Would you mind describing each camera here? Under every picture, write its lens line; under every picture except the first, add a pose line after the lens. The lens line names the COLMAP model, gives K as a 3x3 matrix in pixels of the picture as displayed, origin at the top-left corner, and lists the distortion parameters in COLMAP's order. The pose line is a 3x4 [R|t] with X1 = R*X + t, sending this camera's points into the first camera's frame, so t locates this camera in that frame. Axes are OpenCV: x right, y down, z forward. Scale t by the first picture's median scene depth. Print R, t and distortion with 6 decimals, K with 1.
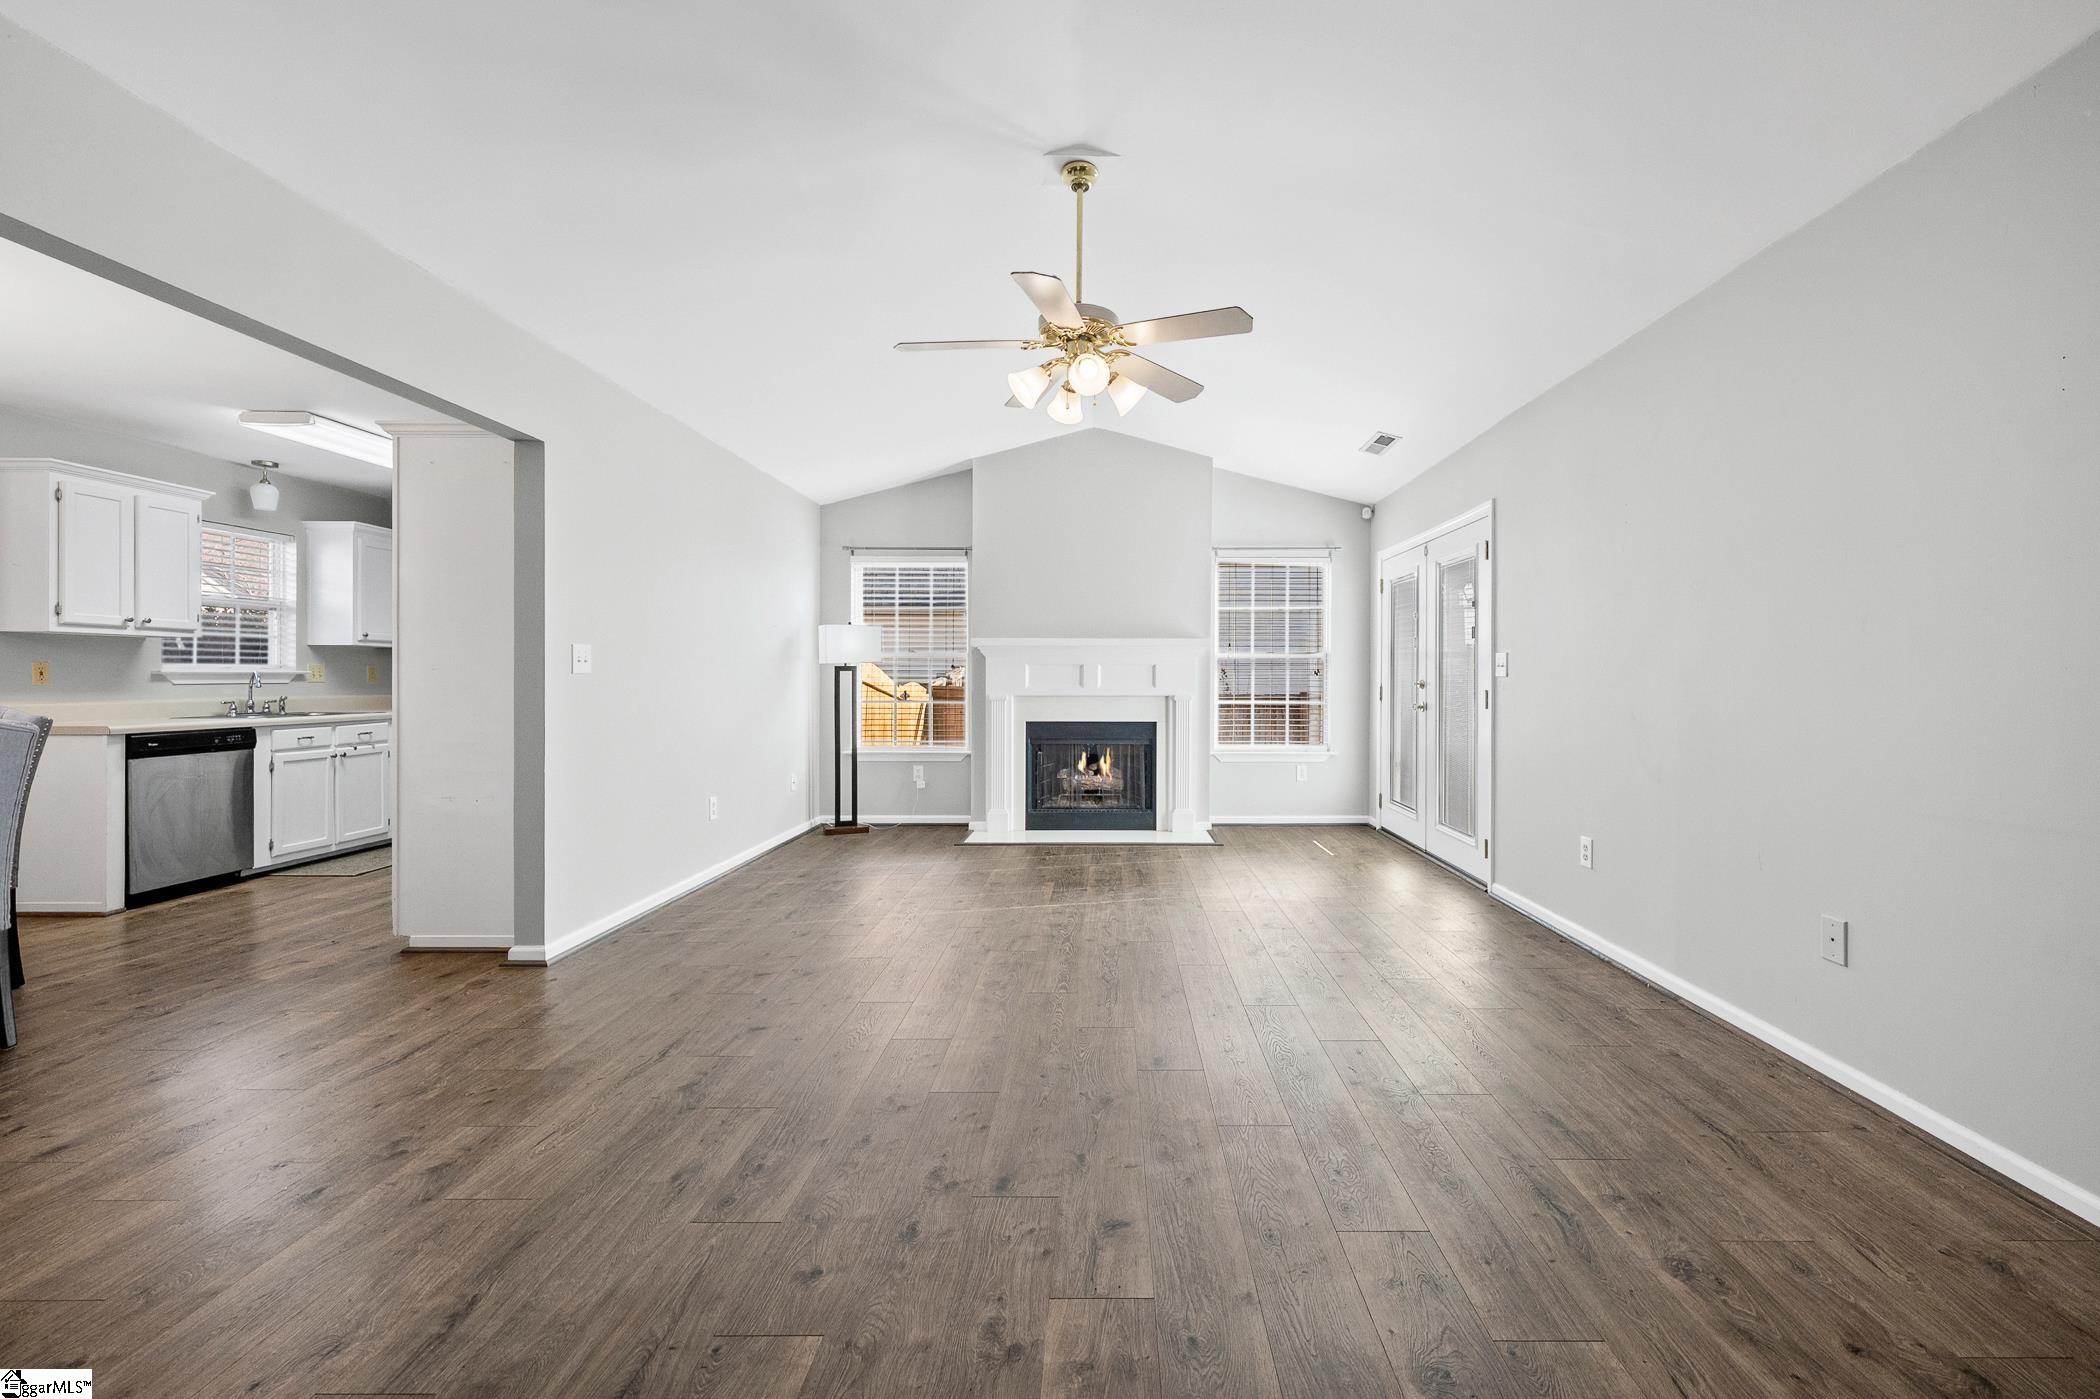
lens RADIAL K [[854.3, 0, 1053.2], [0, 854.3, 684.0], [0, 0, 1]] dist [0.001252, 0.000200]
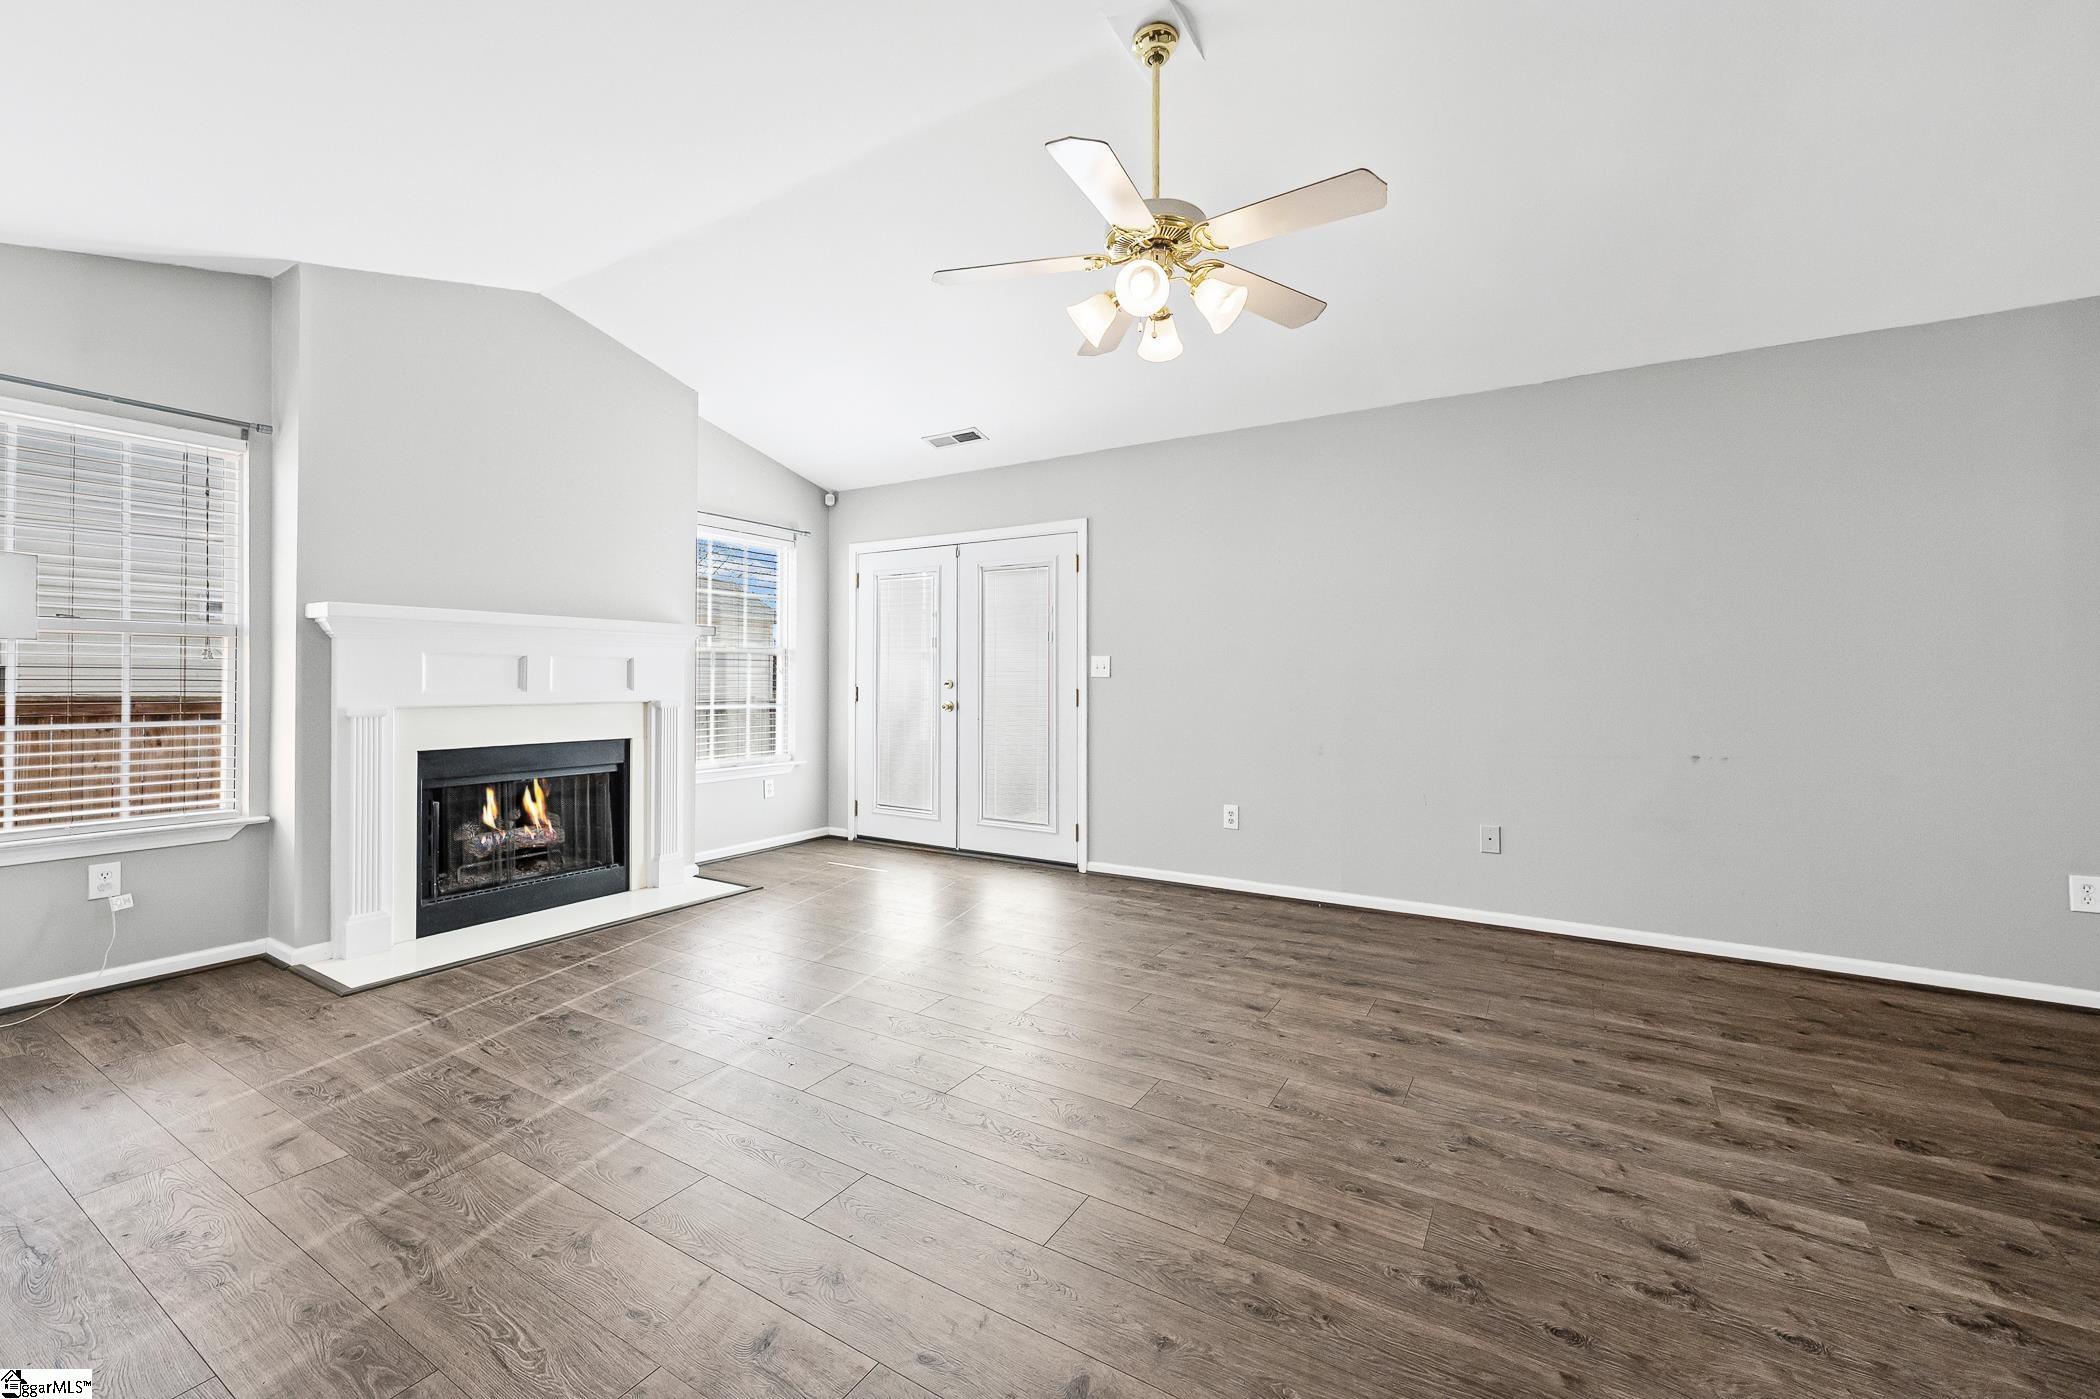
lens RADIAL K [[877.6, 0, 1048.4], [0, 877.6, 674.9], [0, 0, 1]] dist [0.000837, 0.000010]
pose [[0.483660, 0.004913, 0.875242, -0.354549], [0.003918, 0.999962, -0.007778, -0.001746], [-0.875247, 0.007191, 0.483622, 0.340213]]
